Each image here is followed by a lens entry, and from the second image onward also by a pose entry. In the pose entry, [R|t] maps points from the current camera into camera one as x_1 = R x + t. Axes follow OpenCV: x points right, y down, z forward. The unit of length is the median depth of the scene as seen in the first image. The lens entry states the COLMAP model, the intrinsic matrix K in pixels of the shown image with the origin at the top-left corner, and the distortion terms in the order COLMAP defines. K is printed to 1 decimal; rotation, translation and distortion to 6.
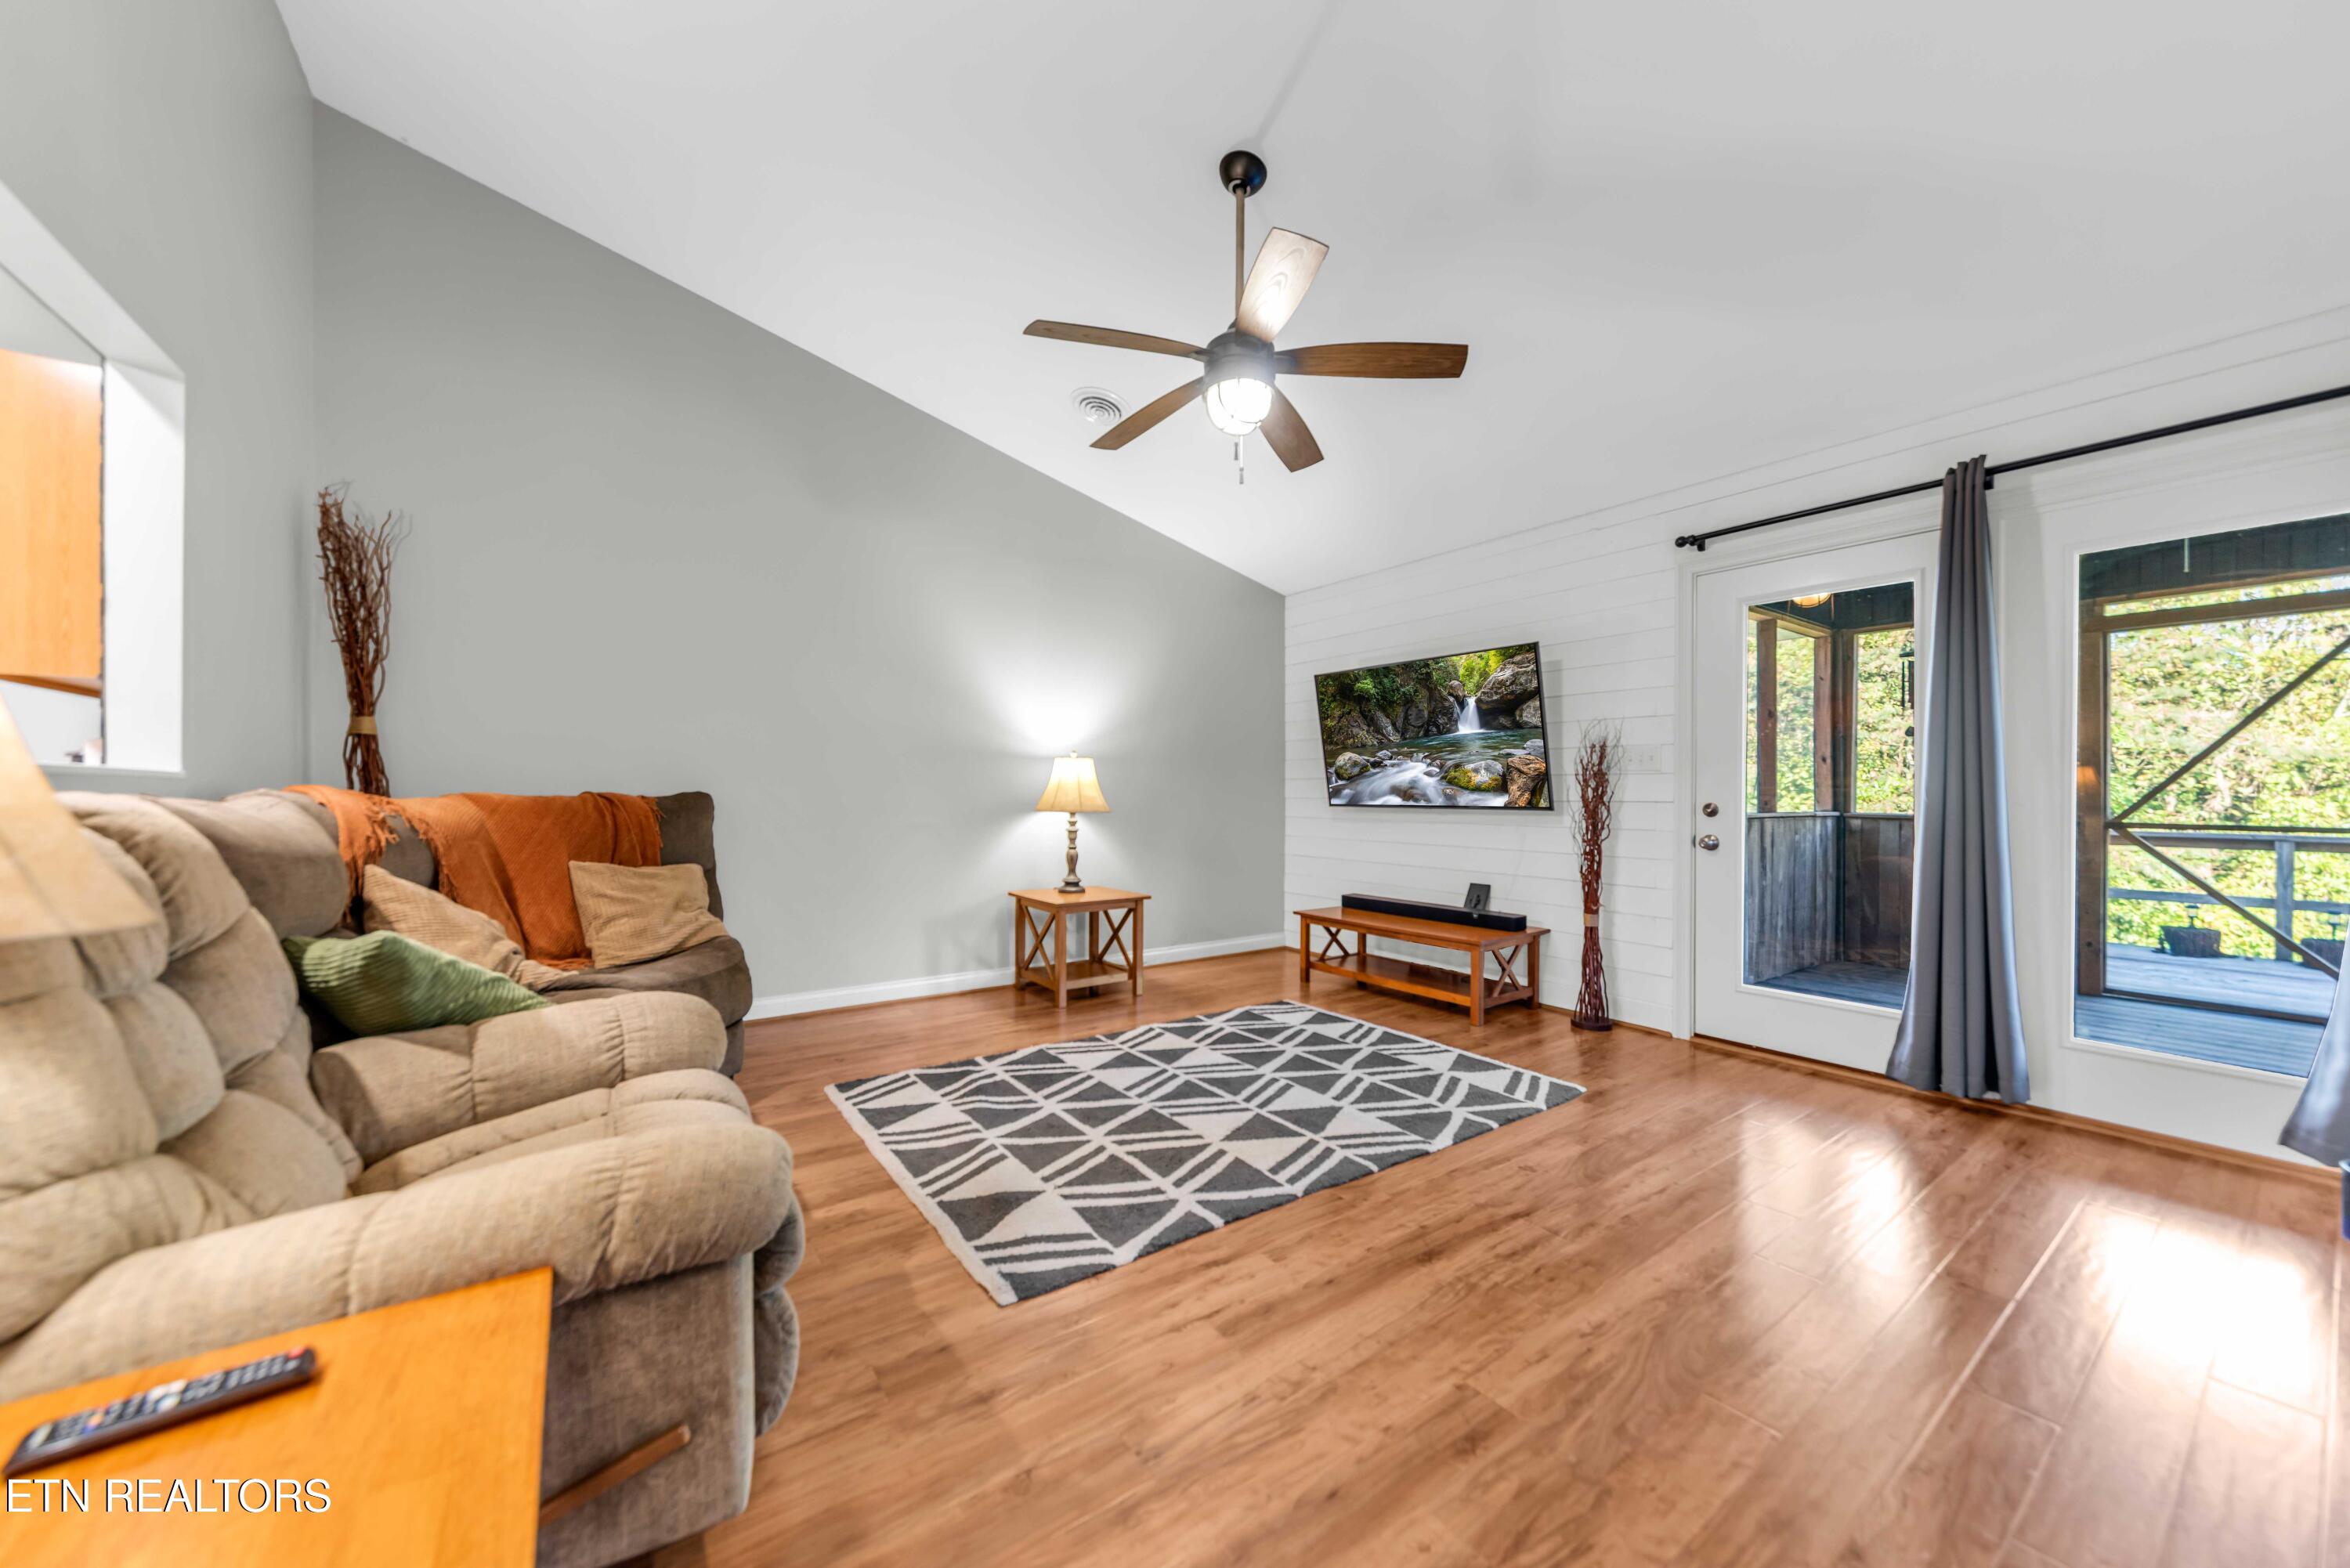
lens RADIAL K [[811.8, 0, 1175.7], [0, 811.8, 791.9], [0, 0, 1]] dist [-0.000418, -0.000026]
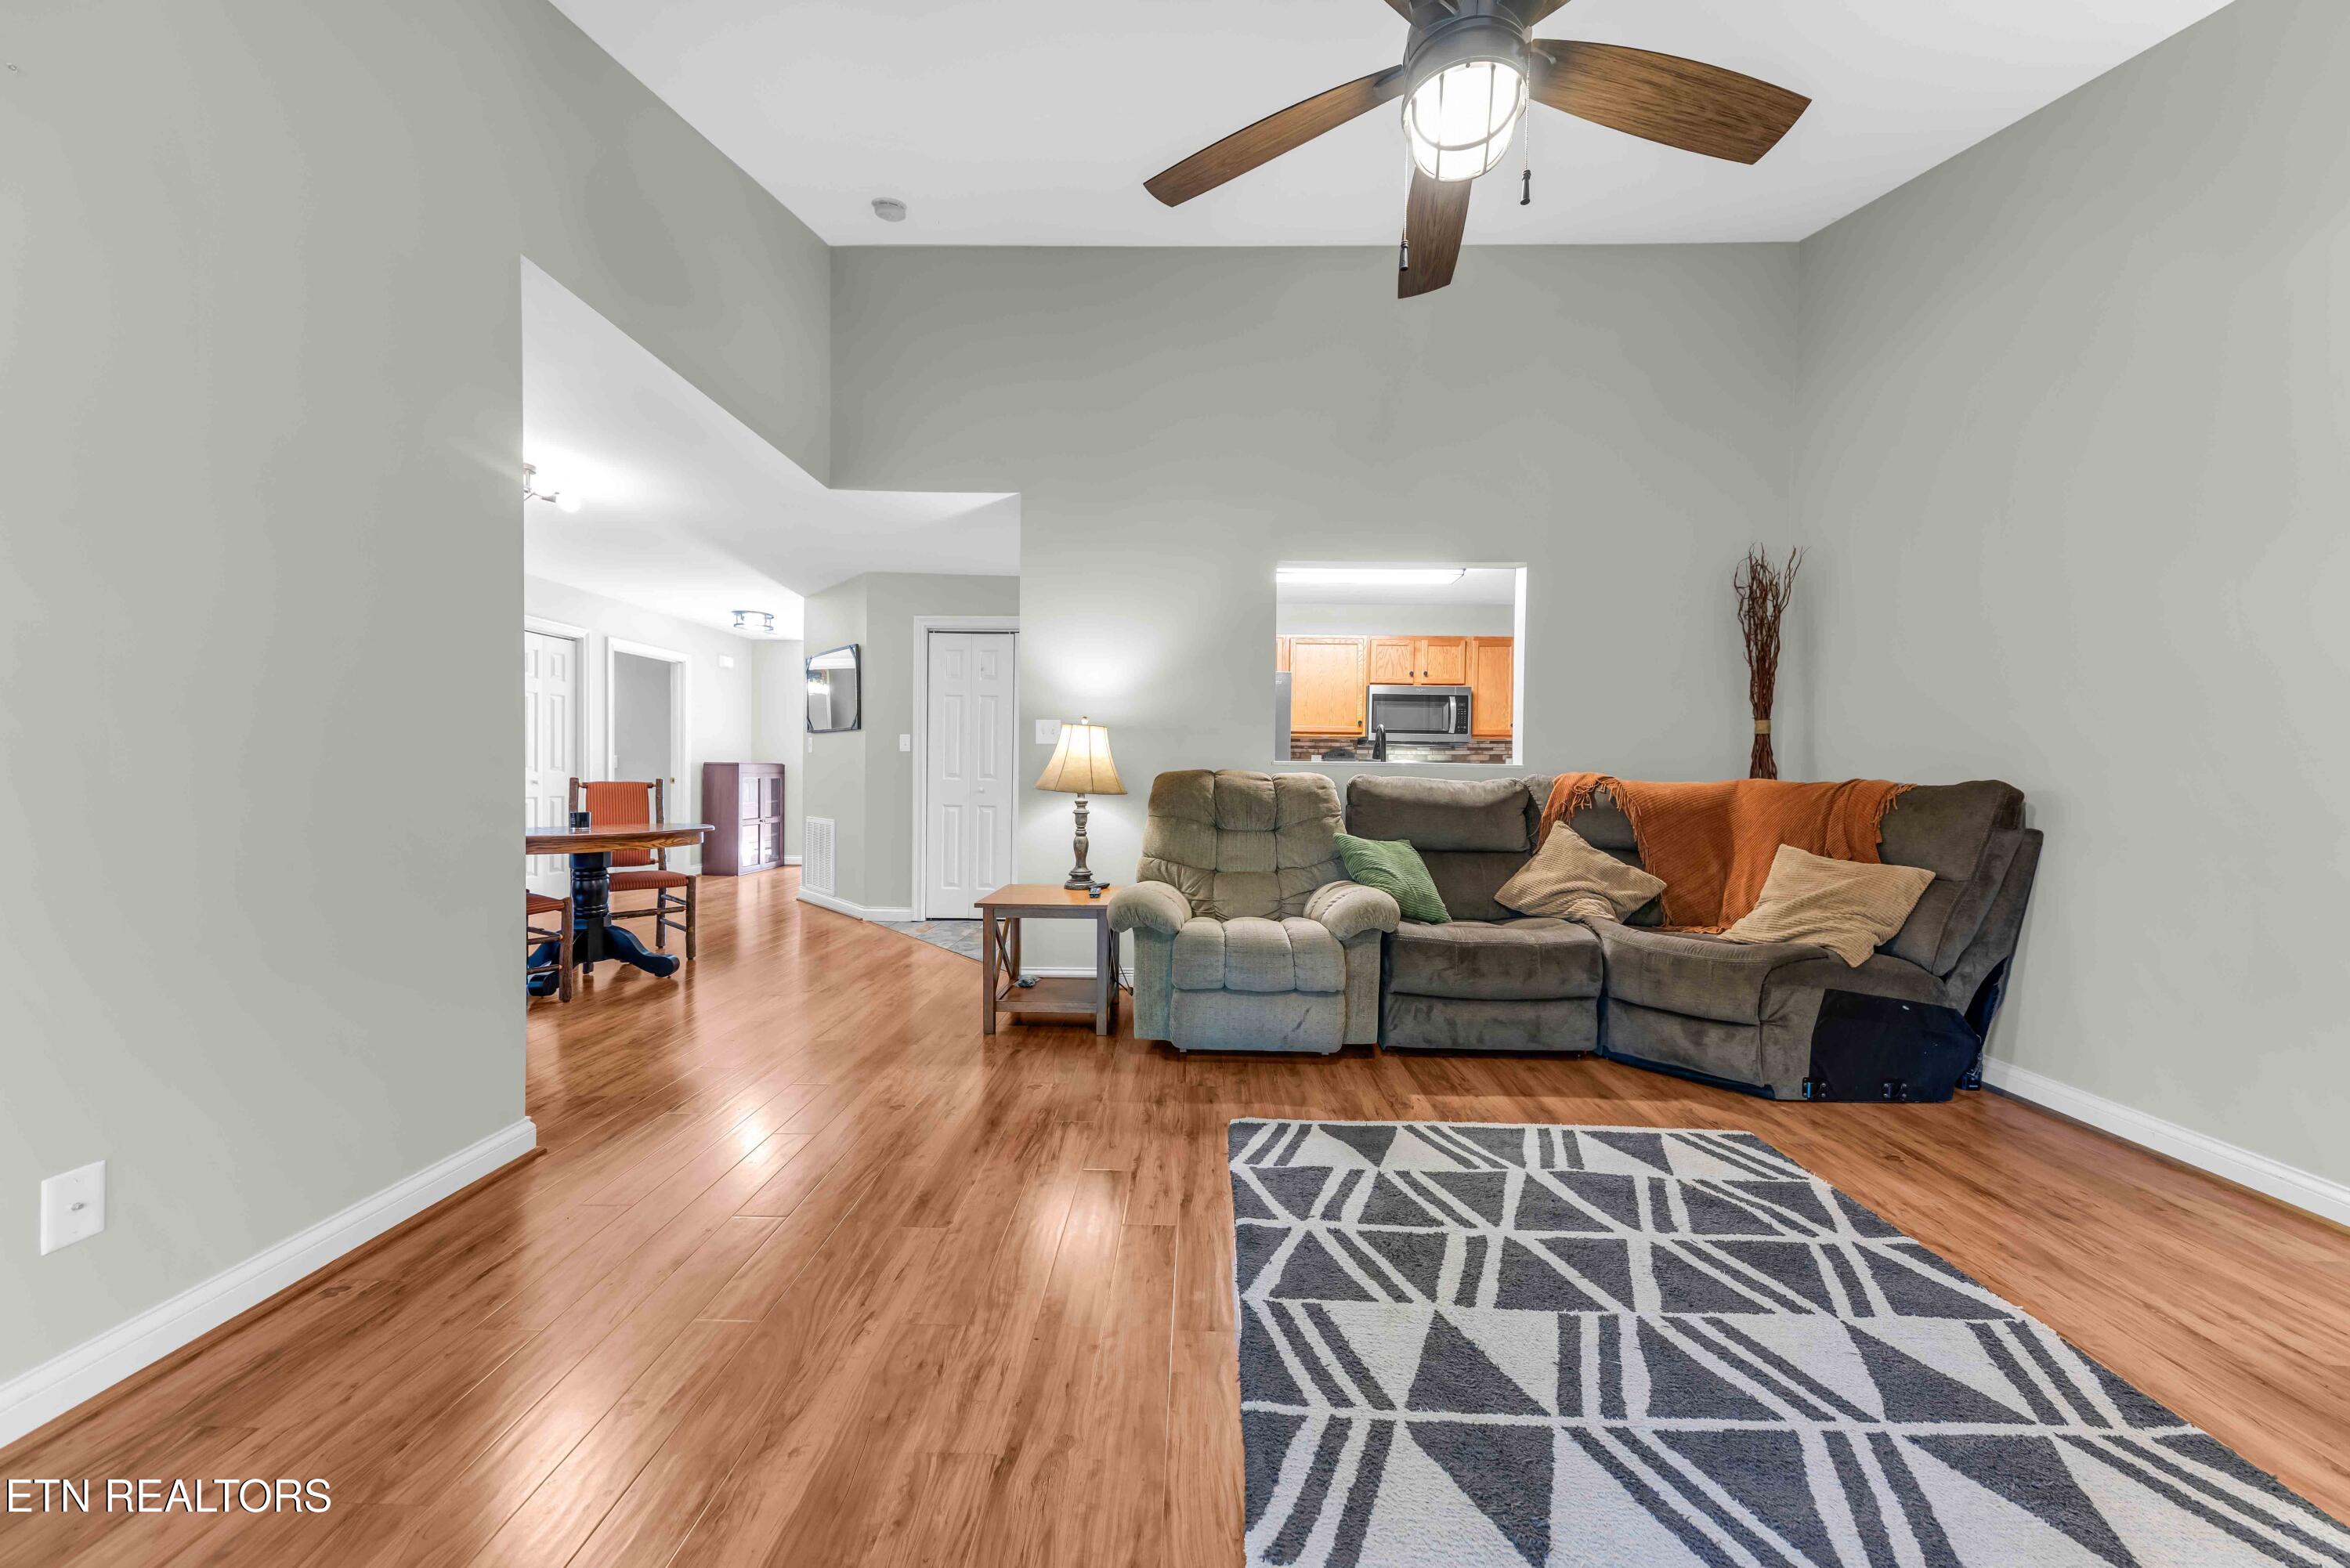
lens RADIAL K [[811.8, 0, 1177.9], [0, 811.8, 778.9], [0, 0, 1]] dist [-0.000418, -0.000026]
pose [[-0.590491, -0.003791, -0.807035, 0.626023], [-0.014394, 0.999879, 0.005835, 0.006350], [0.806916, 0.015062, -0.590474, 1.084480]]
